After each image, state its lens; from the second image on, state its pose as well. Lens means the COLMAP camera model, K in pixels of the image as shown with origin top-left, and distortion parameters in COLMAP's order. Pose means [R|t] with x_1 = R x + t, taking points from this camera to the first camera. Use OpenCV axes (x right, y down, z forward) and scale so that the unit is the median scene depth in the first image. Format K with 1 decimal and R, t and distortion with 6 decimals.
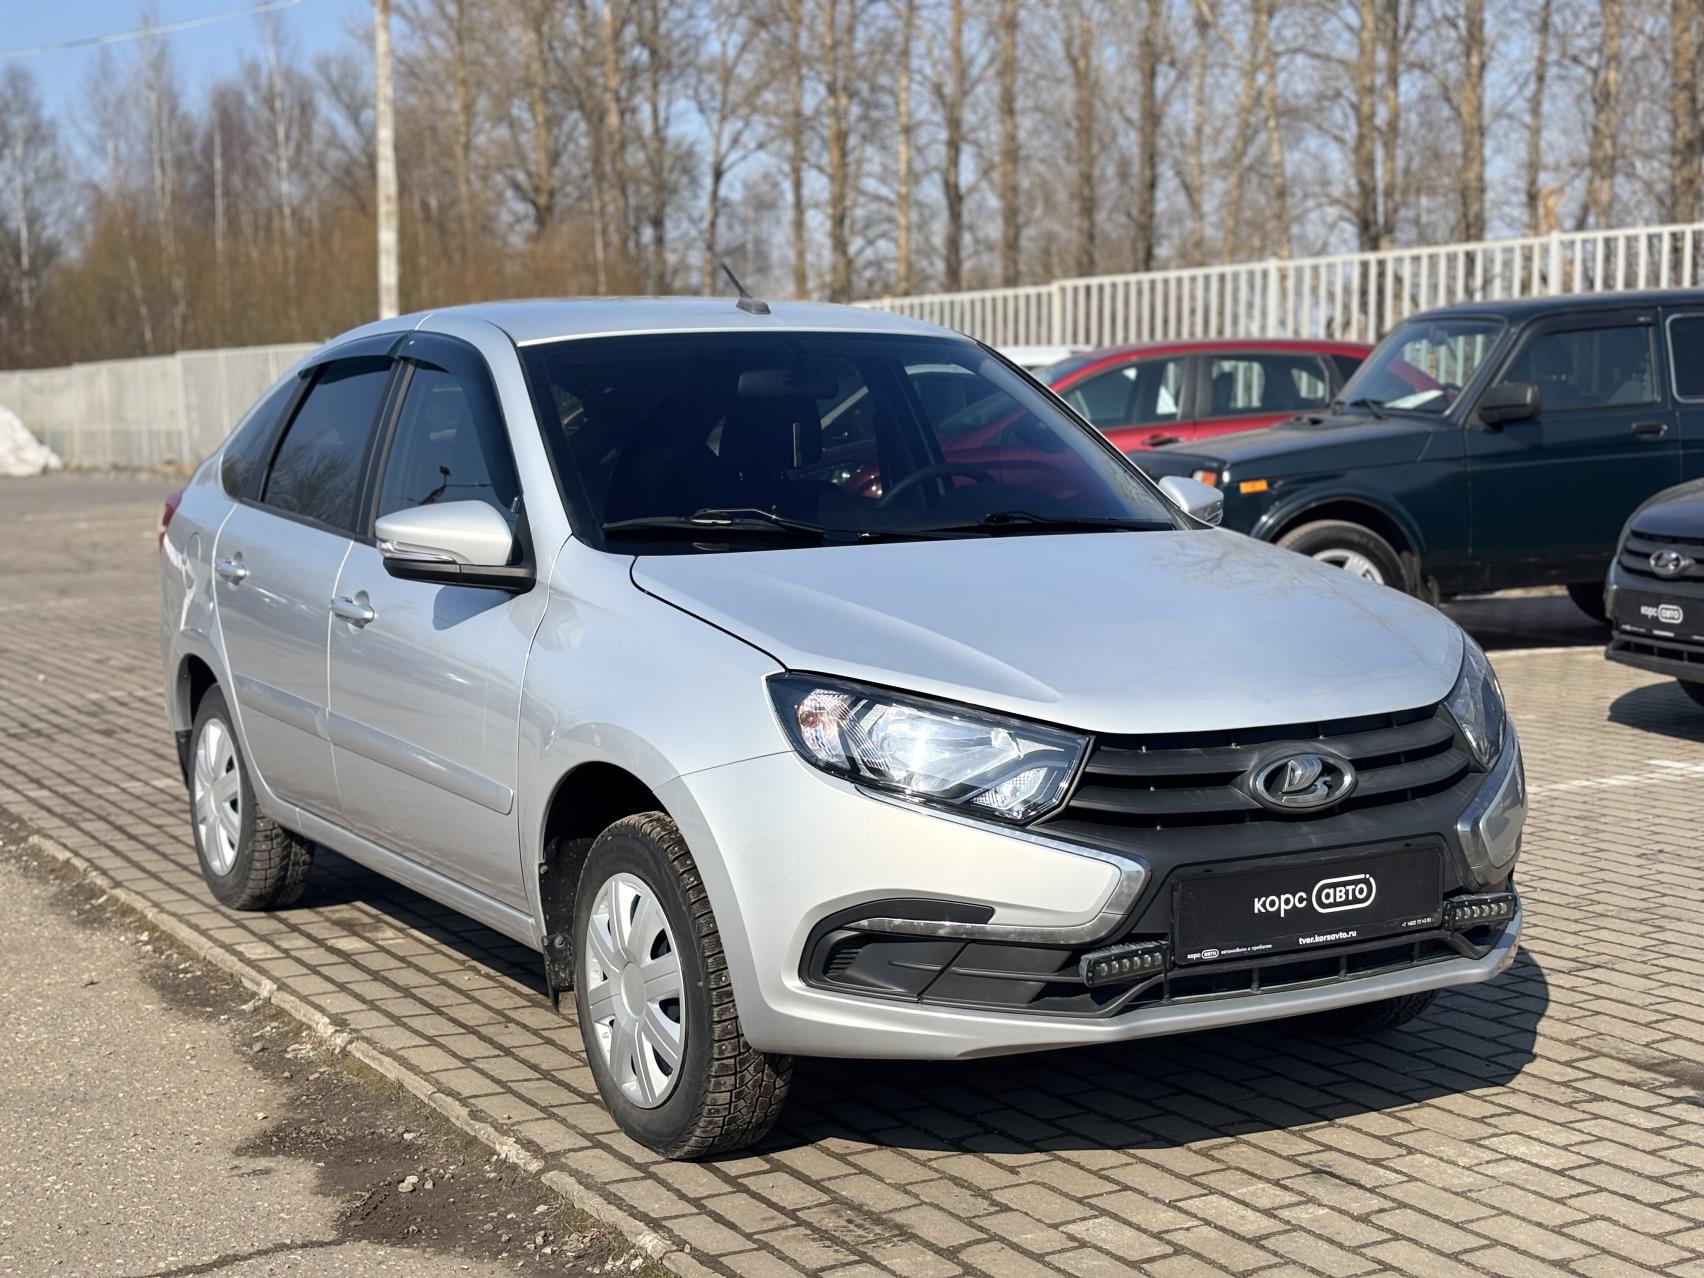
lens RADIAL K [[2527.3, 0, 884.6], [0, 2527.3, 717.7], [0, 0, 1]] dist [0.054134, 0.000000]
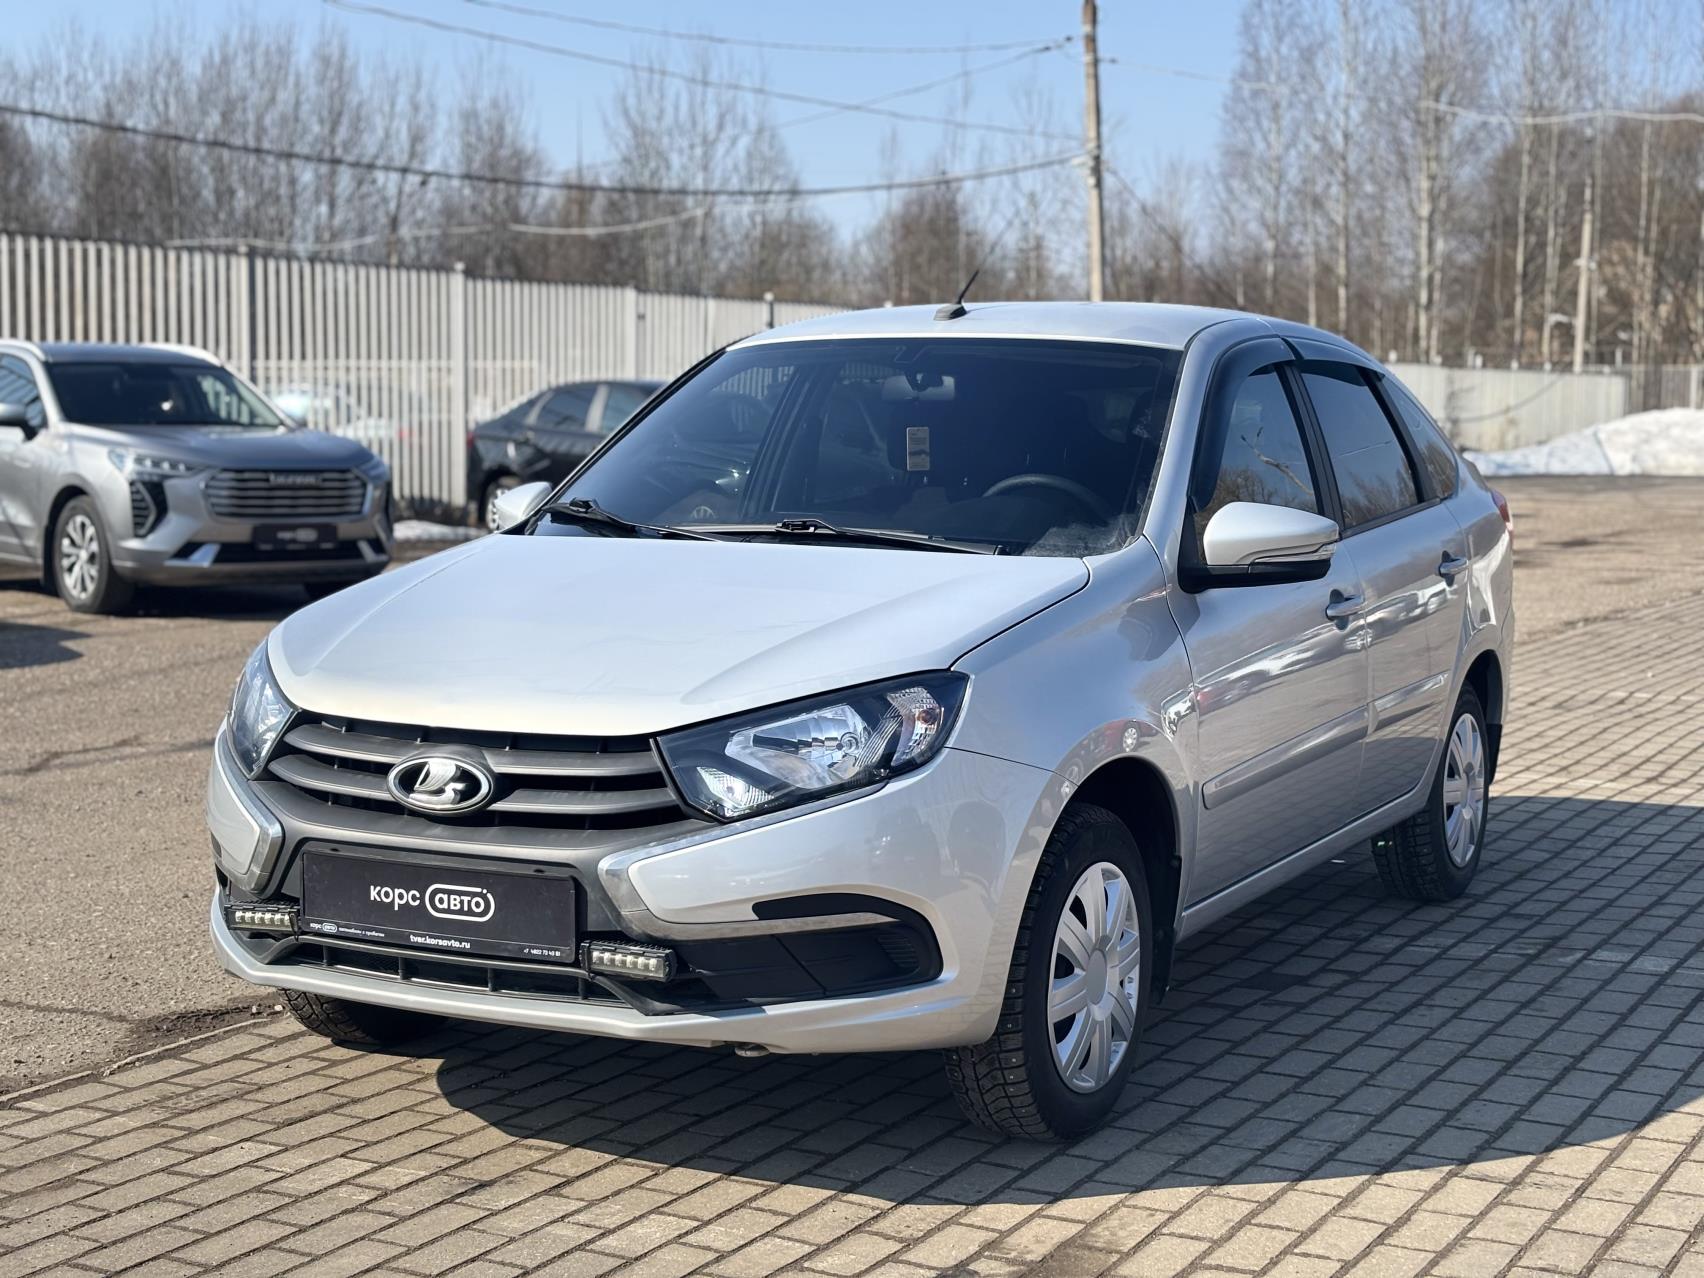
lens RADIAL K [[2527.3, 0, 865.6], [0, 2527.3, 710.2], [0, 0, 1]] dist [0.054134, 0.000000]
pose [[0.530082, 0.117172, -0.839811, 1.079251], [-0.119164, 0.990872, 0.063033, -0.086512], [0.839531, 0.066663, 0.539206, 0.582772]]
